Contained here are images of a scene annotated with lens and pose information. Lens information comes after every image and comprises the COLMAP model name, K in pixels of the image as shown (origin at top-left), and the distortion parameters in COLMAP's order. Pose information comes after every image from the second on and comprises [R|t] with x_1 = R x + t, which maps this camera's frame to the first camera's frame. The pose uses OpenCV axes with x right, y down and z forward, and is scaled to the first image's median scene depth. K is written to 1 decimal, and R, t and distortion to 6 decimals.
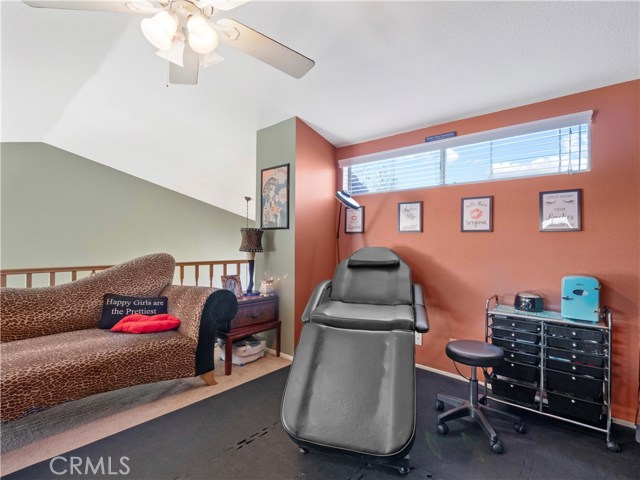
lens RADIAL K [[313.2, 0, 319.1], [0, 313.2, 236.3], [0, 0, 1]] dist [-0.014523, -0.000578]
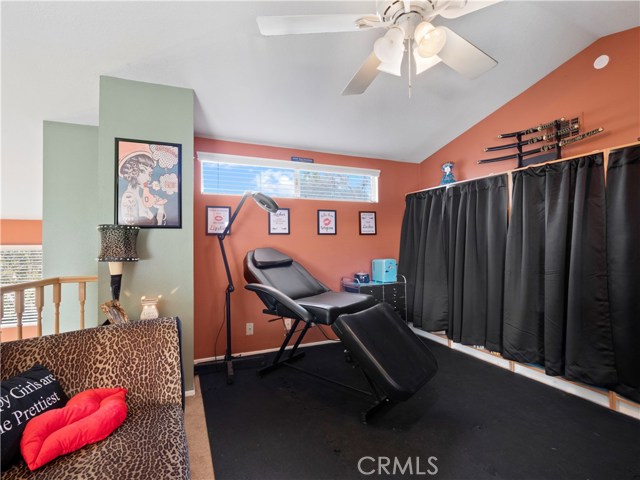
lens RADIAL K [[313.2, 0, 319.1], [0, 313.2, 236.3], [0, 0, 1]] dist [-0.014523, -0.000578]
pose [[0.409778, 0.003833, 0.912177, -0.695322], [0.001249, 0.999988, -0.004763, 0.000046], [-0.912185, 0.003091, 0.409768, 0.387820]]
